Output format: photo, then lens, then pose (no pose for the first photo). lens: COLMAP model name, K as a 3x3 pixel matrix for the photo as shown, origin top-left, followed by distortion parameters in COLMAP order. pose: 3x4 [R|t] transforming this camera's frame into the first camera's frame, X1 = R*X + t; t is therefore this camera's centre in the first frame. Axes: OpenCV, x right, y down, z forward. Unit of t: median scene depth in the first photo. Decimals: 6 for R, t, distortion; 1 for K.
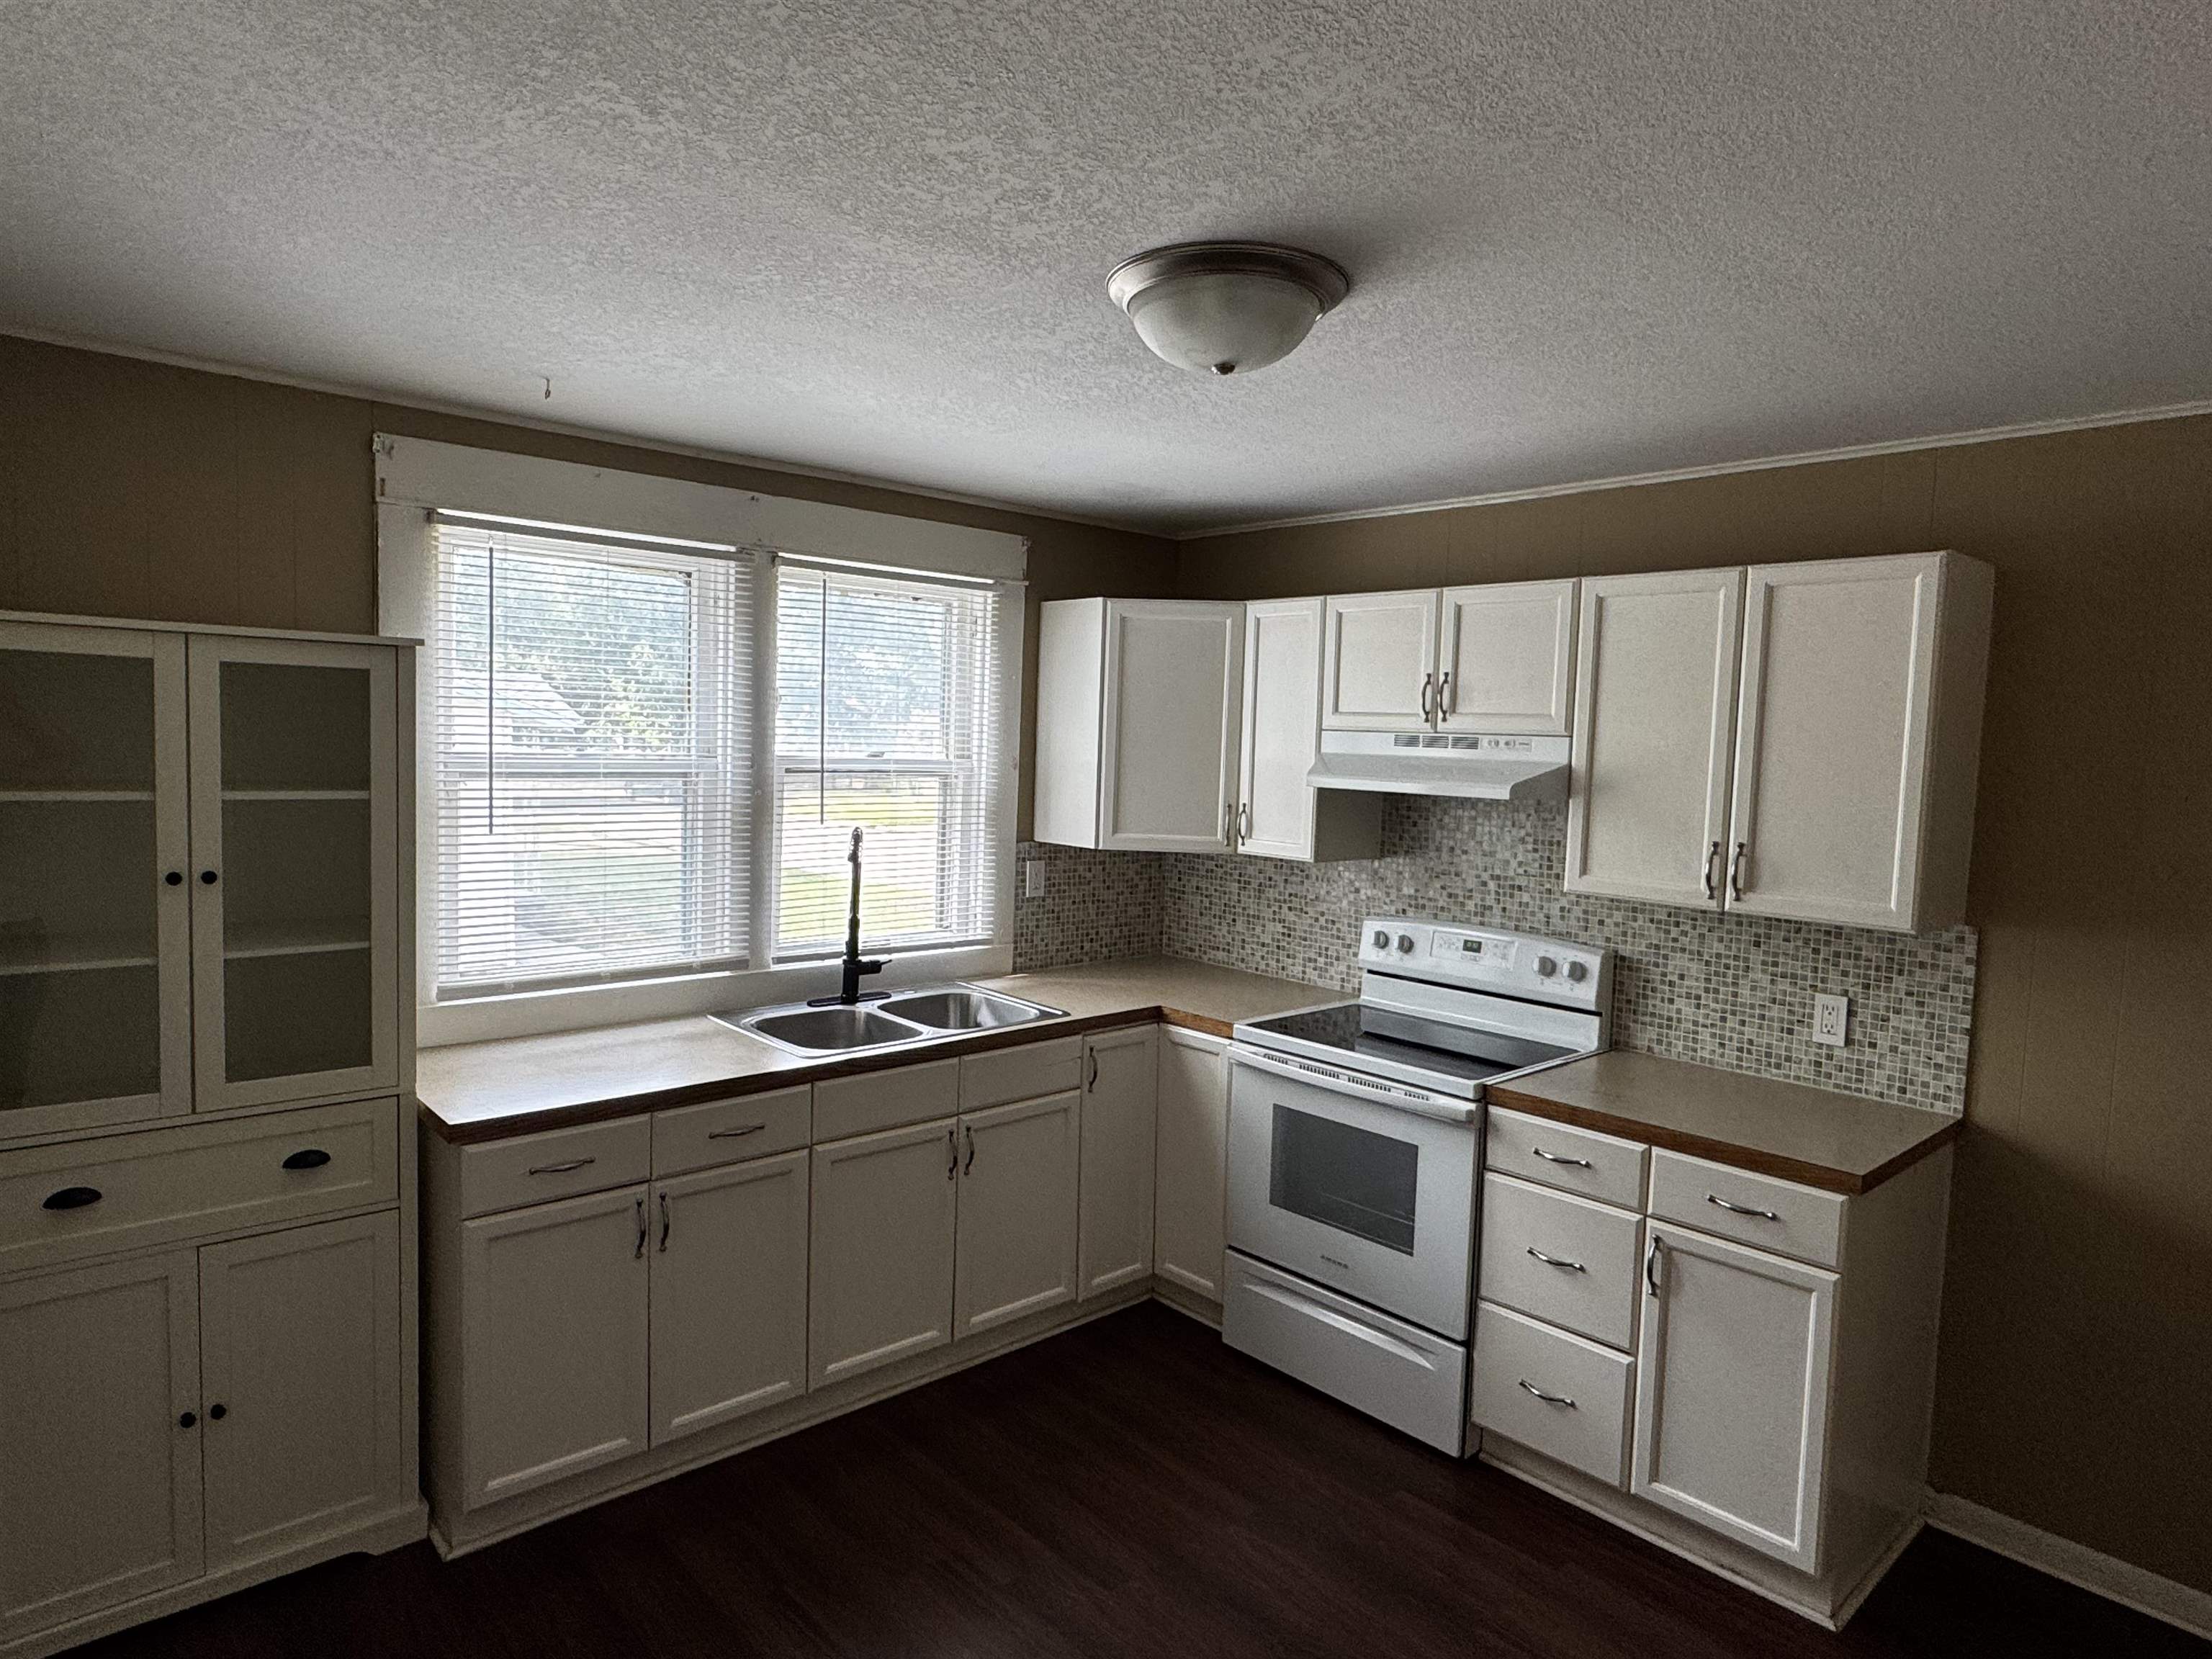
lens RADIAL K [[1288.0, 0, 1106.0], [0, 1288.0, 829.5], [0, 0, 1]] dist [0.005157, 0.002023]
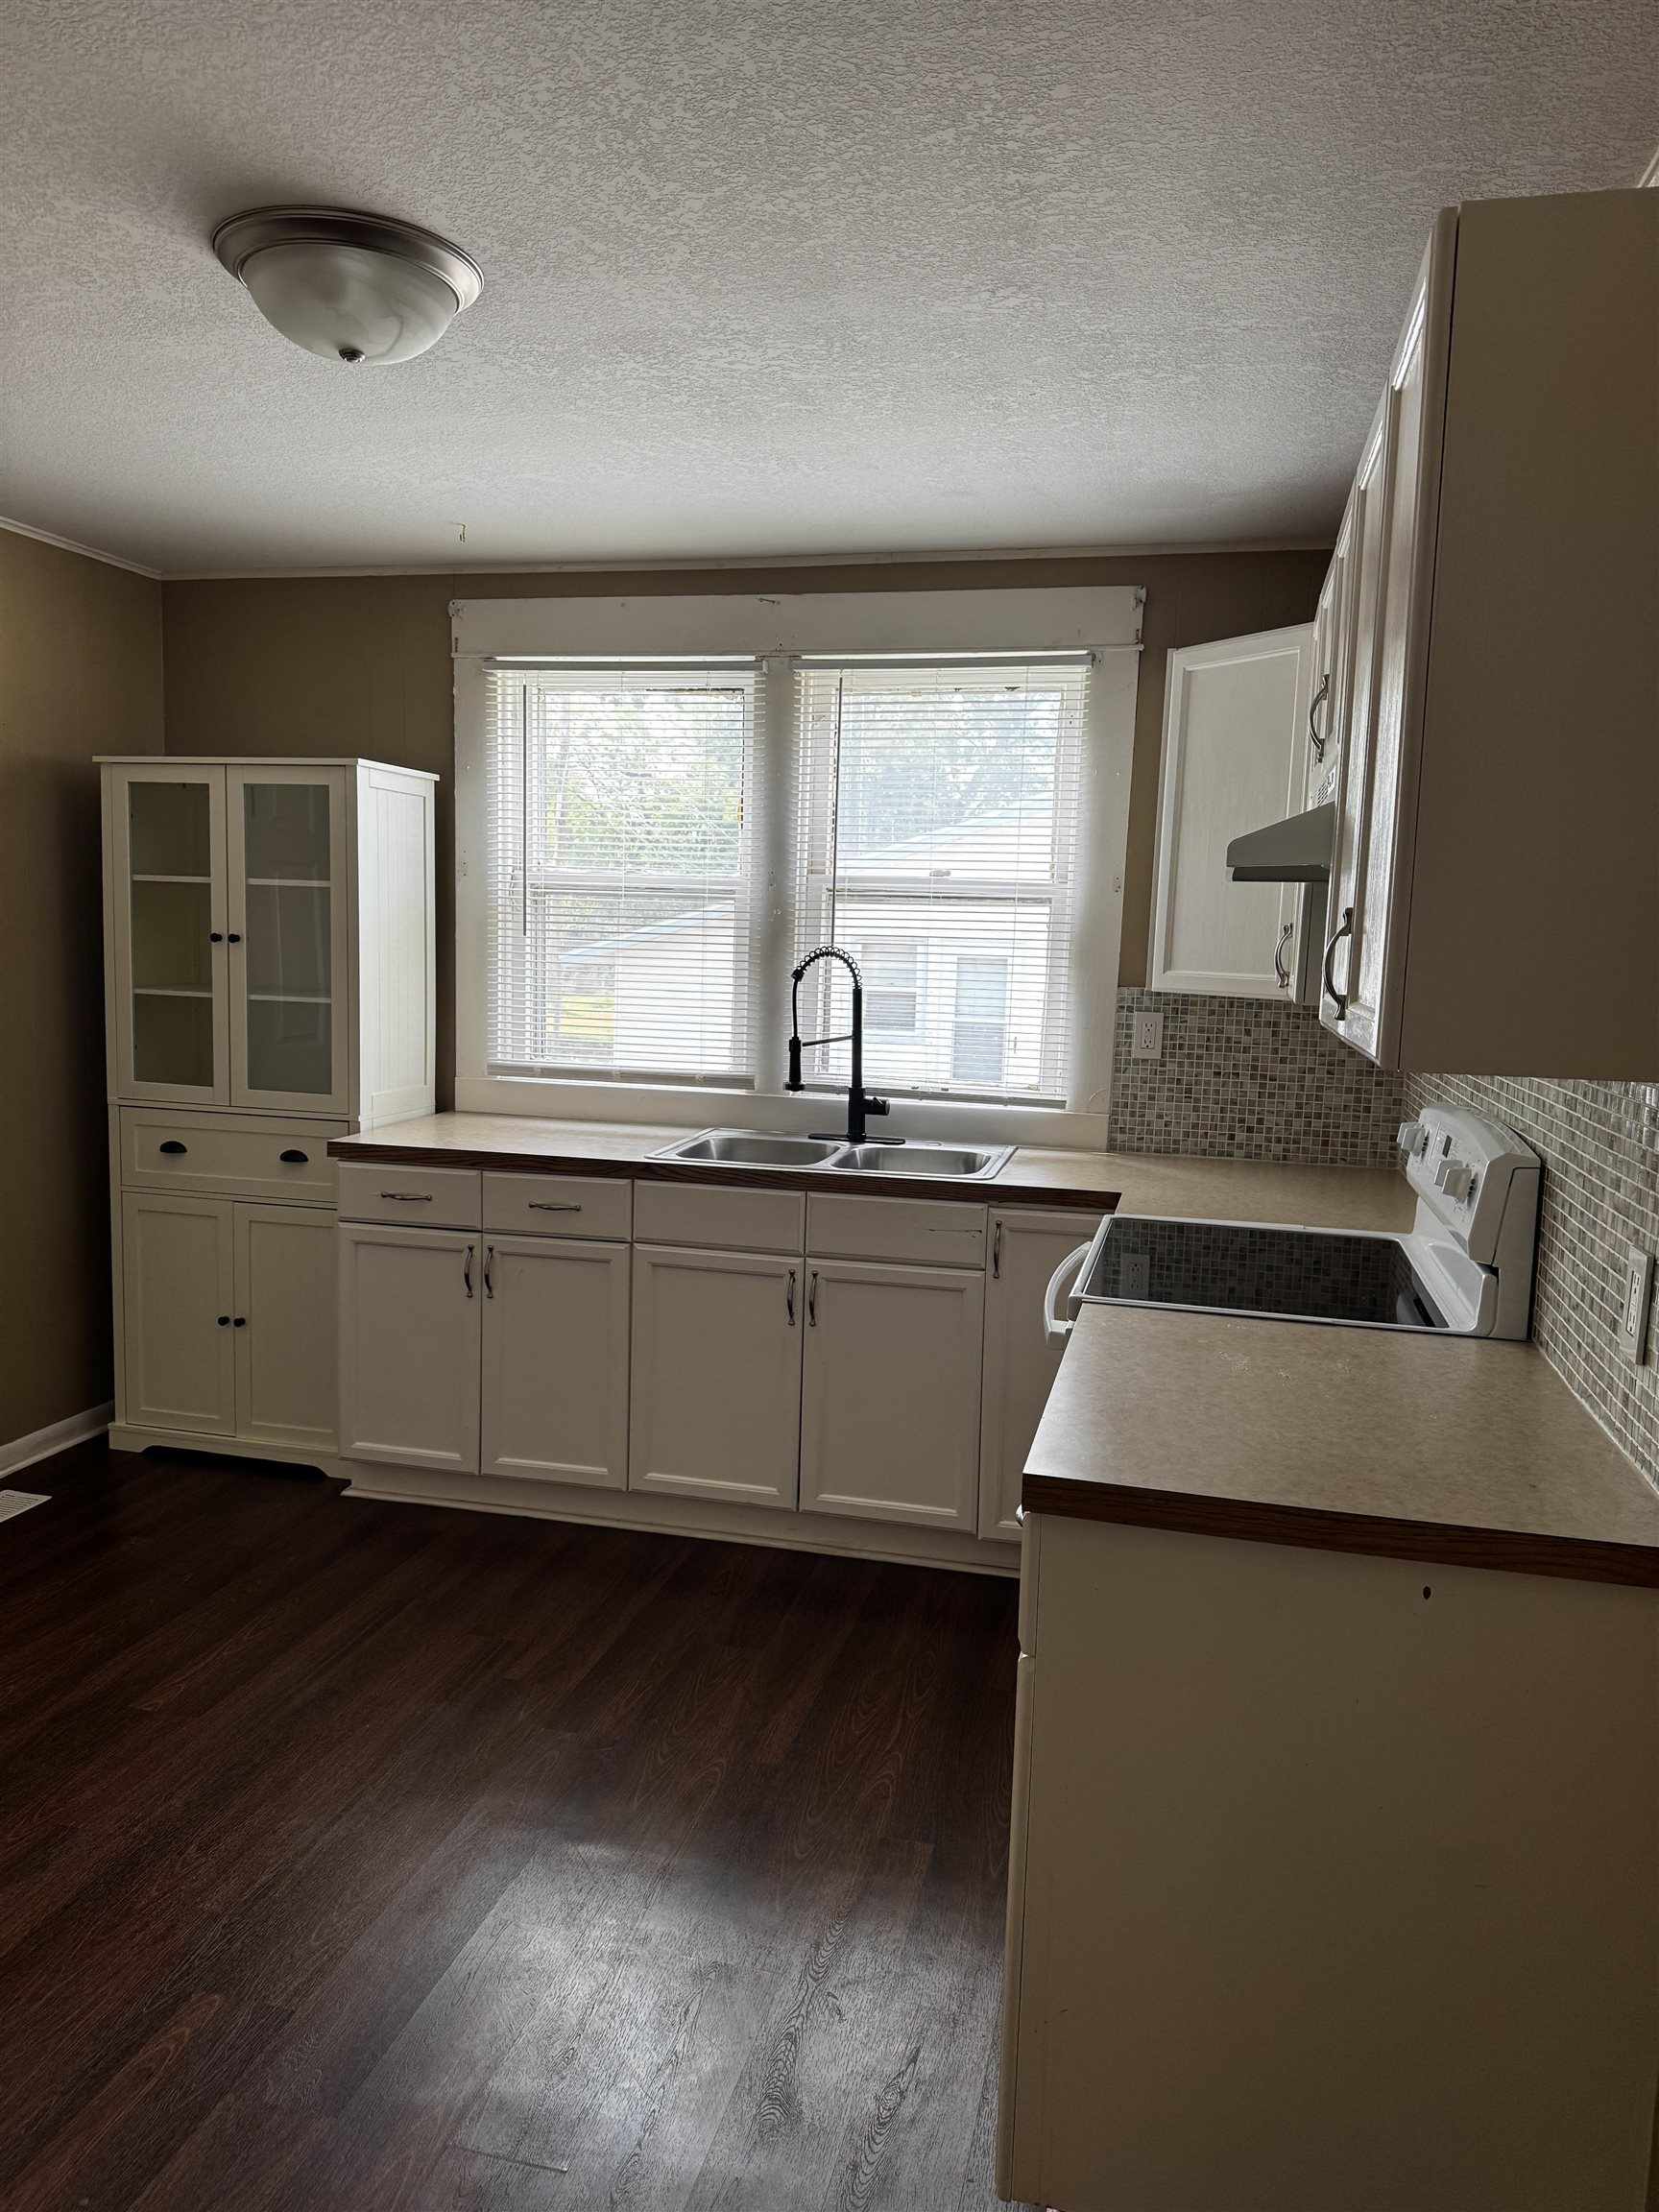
lens RADIAL K [[1565.3, 0, 829.5], [0, 1565.3, 1106.0], [0, 0, 1]] dist [0.168175, -0.202315]
pose [[0.561135, 0.077284, -0.824109, 0.850003], [-0.072461, 0.996396, 0.044102, 0.071897], [0.824547, 0.034969, 0.564712, 0.419638]]
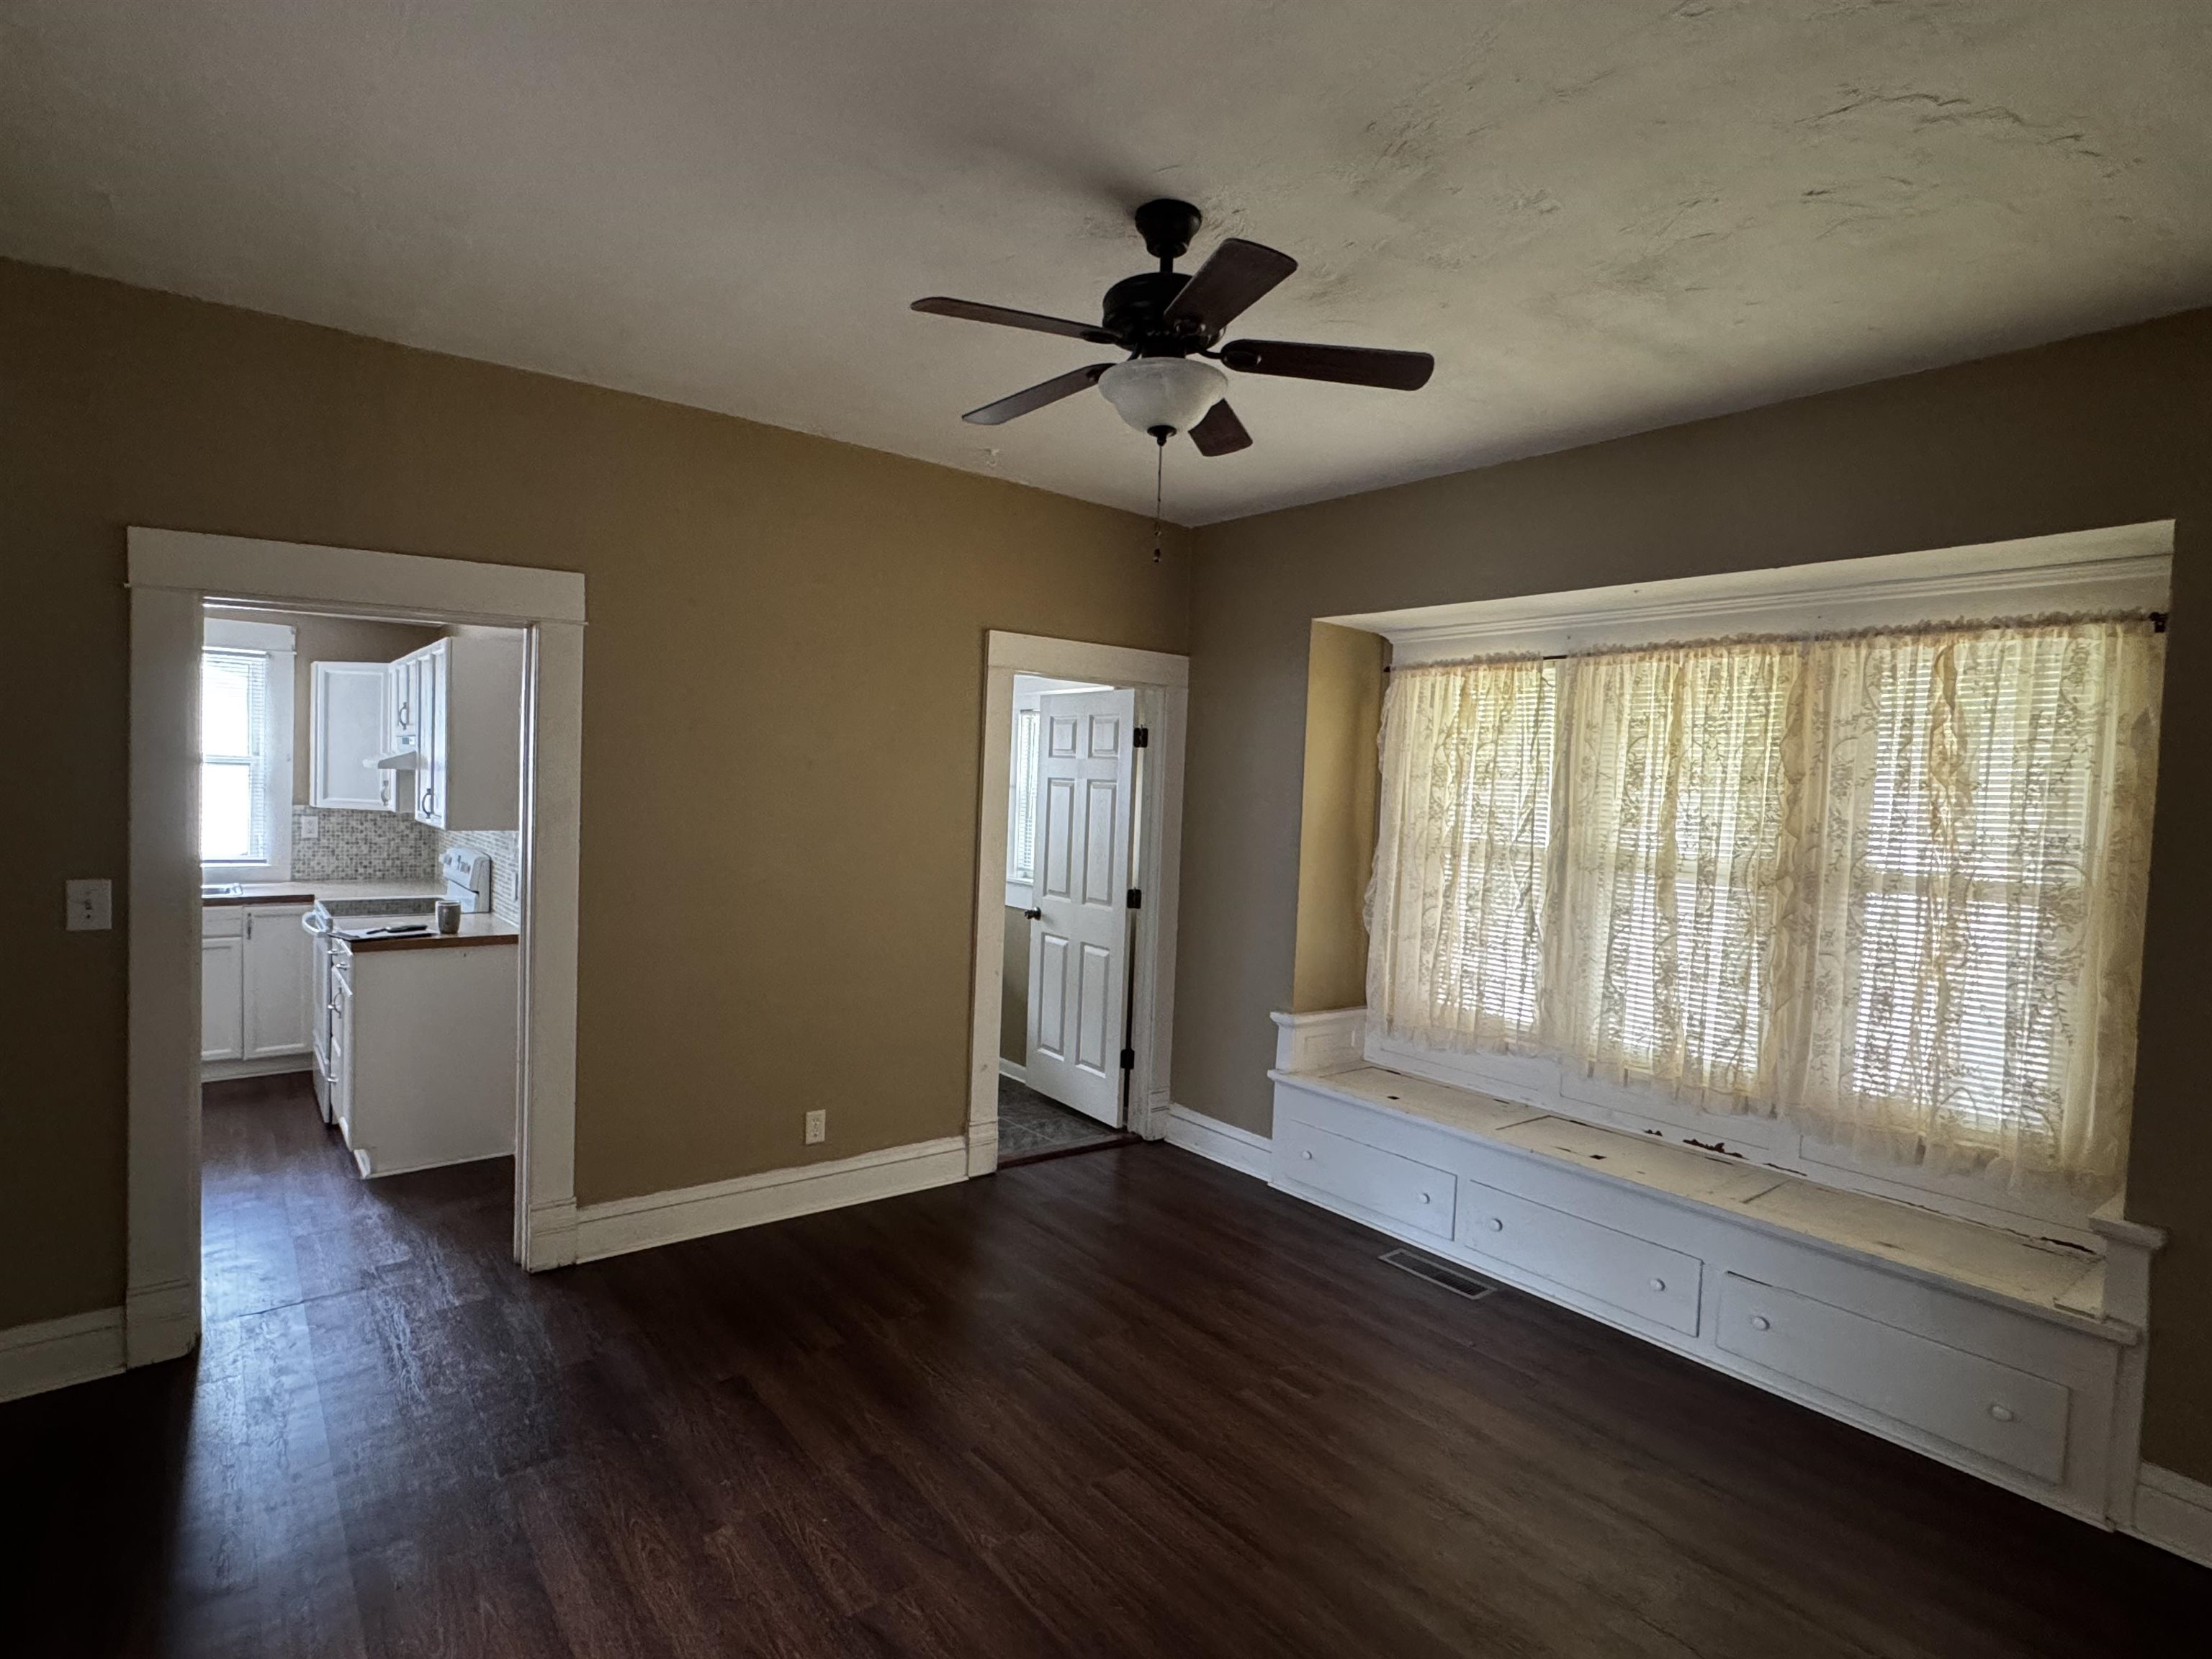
lens RADIAL K [[1145.3, 0, 1106.0], [0, 1145.3, 829.5], [0, 0, 1]] dist [-0.001665, -0.000069]
pose [[0.997143, 0.007051, -0.075210, 1.499224], [-0.009400, 0.999477, -0.030935, 0.106754], [0.074953, 0.031553, 0.996688, -0.569397]]
